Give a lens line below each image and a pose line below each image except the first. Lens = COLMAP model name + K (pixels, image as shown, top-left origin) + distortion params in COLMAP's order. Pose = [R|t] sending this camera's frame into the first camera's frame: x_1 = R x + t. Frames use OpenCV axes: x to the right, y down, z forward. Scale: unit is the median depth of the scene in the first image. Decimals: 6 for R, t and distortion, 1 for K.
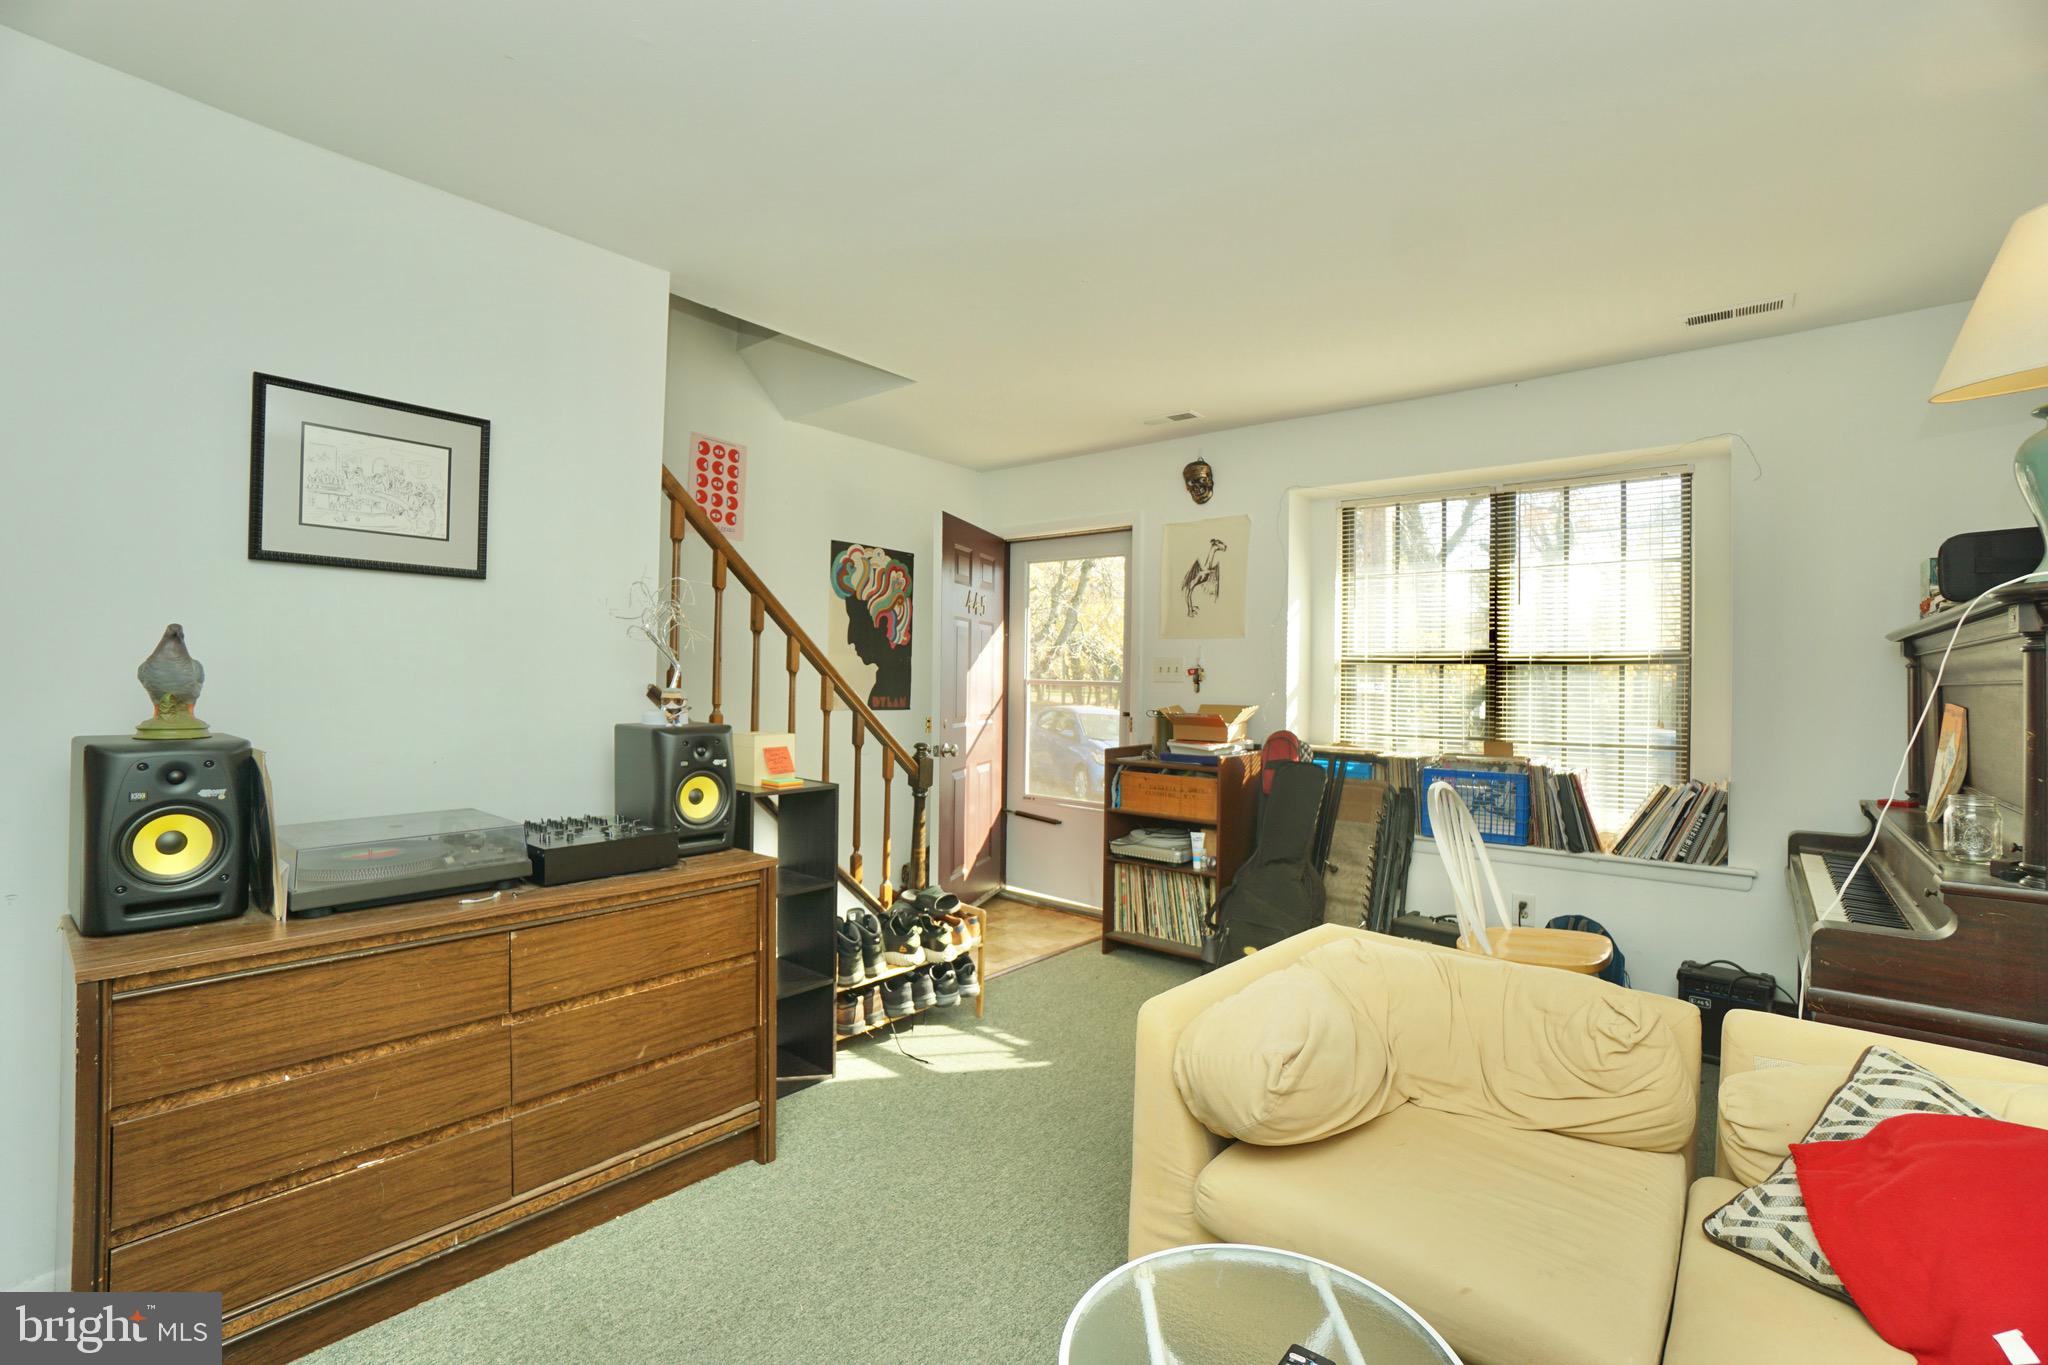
lens RADIAL K [[899.0, 0, 1017.7], [0, 899.0, 691.4], [0, 0, 1]] dist [-0.053822, 0.017526]
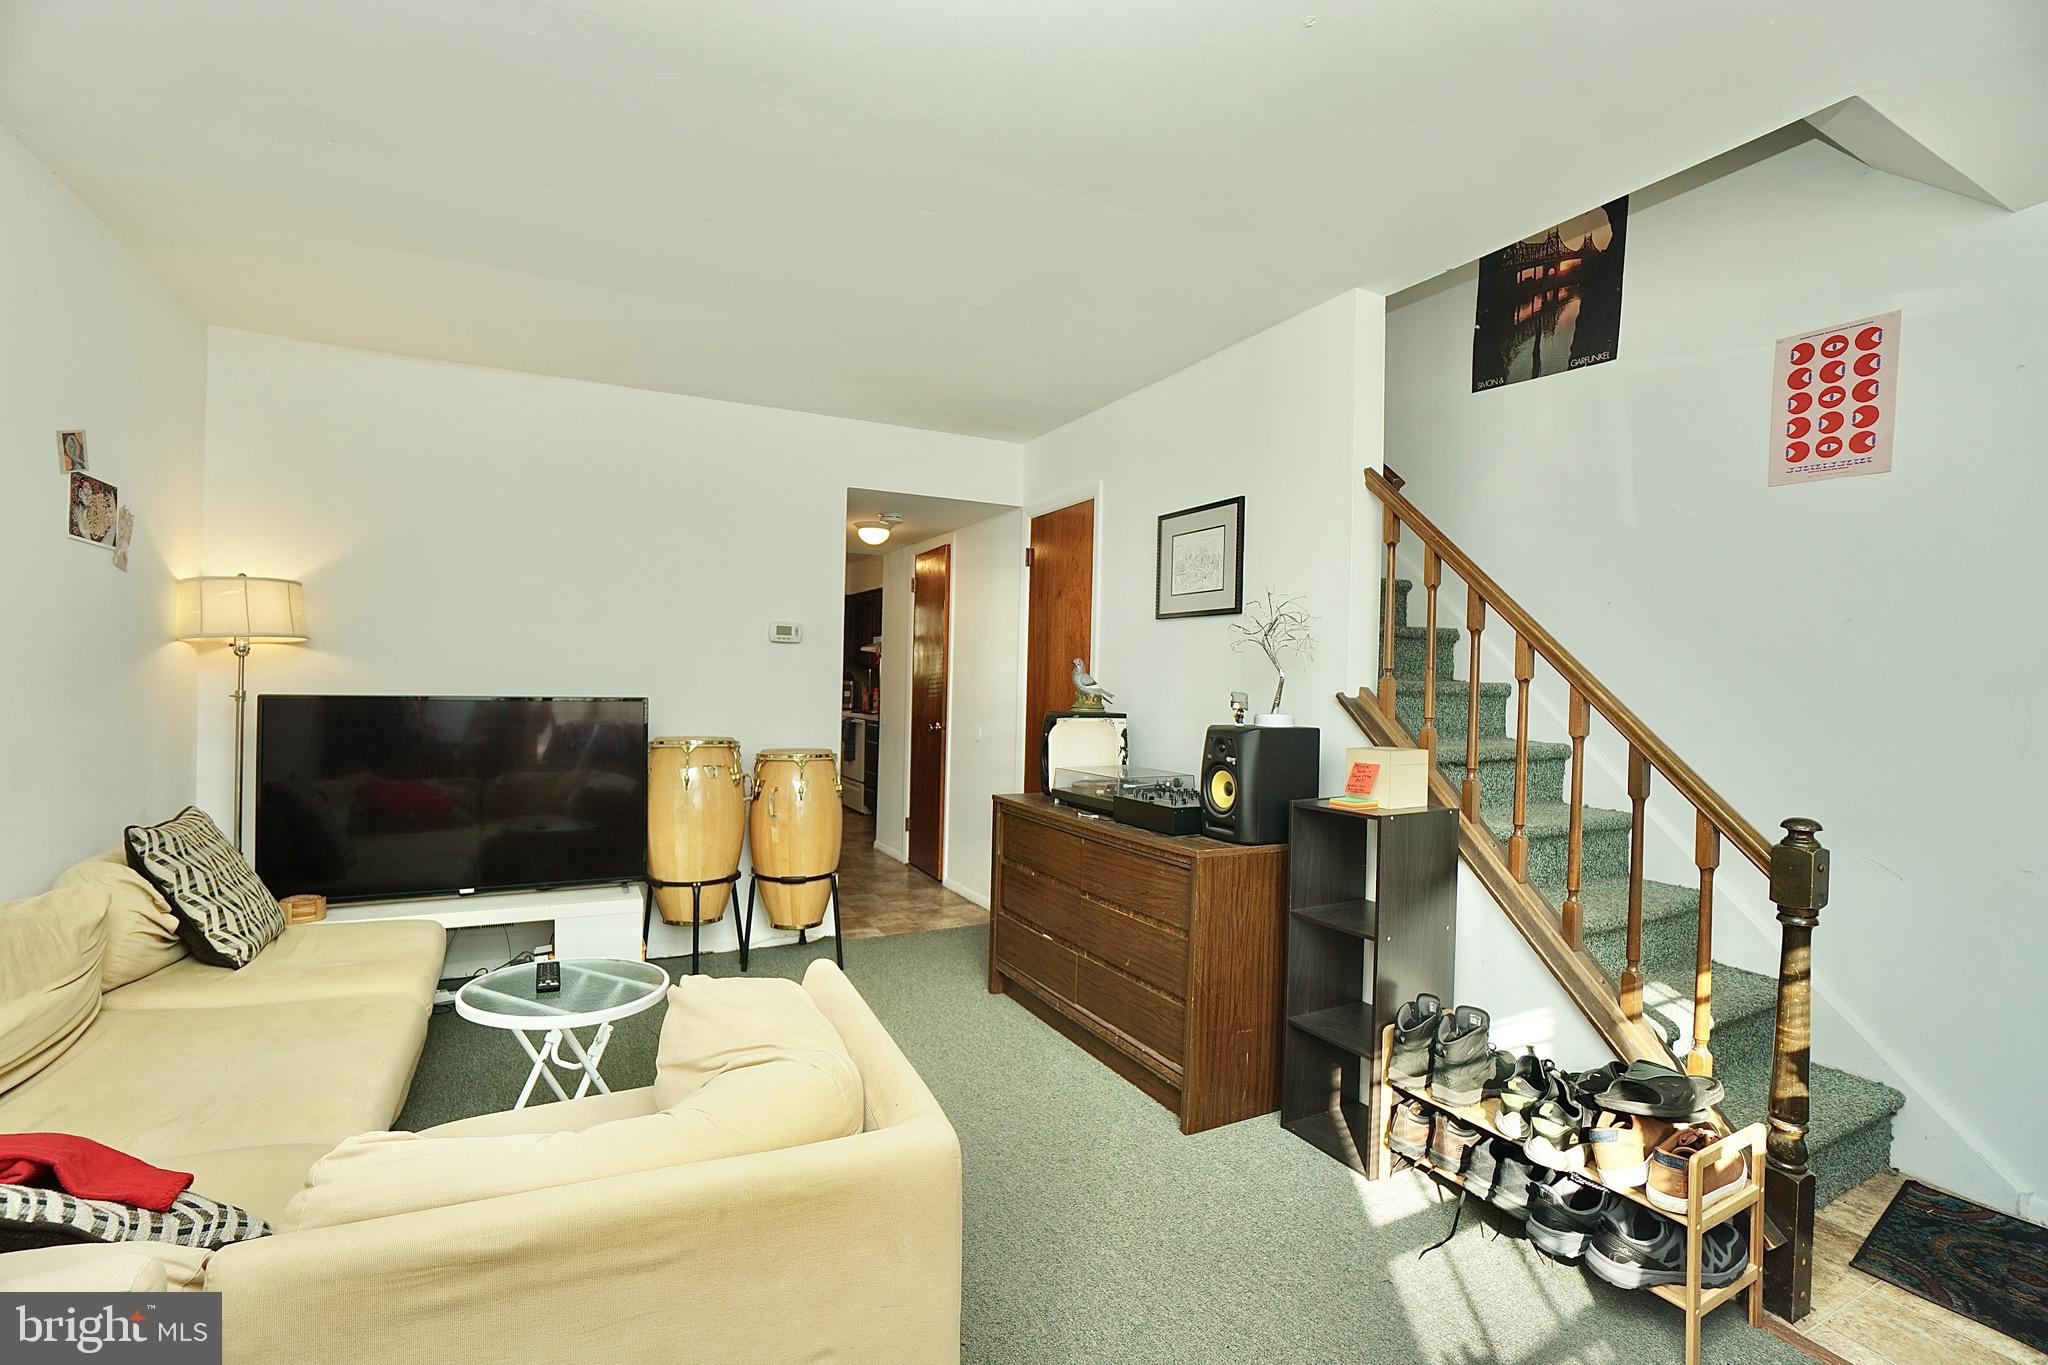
lens RADIAL K [[899.0, 0, 1002.2], [0, 899.0, 683.6], [0, 0, 1]] dist [-0.053822, 0.017526]
pose [[-0.389394, -0.020937, -0.920833, 0.526146], [-0.041183, 0.999138, -0.005302, 0.002526], [0.920150, 0.035858, -0.389920, 0.785330]]
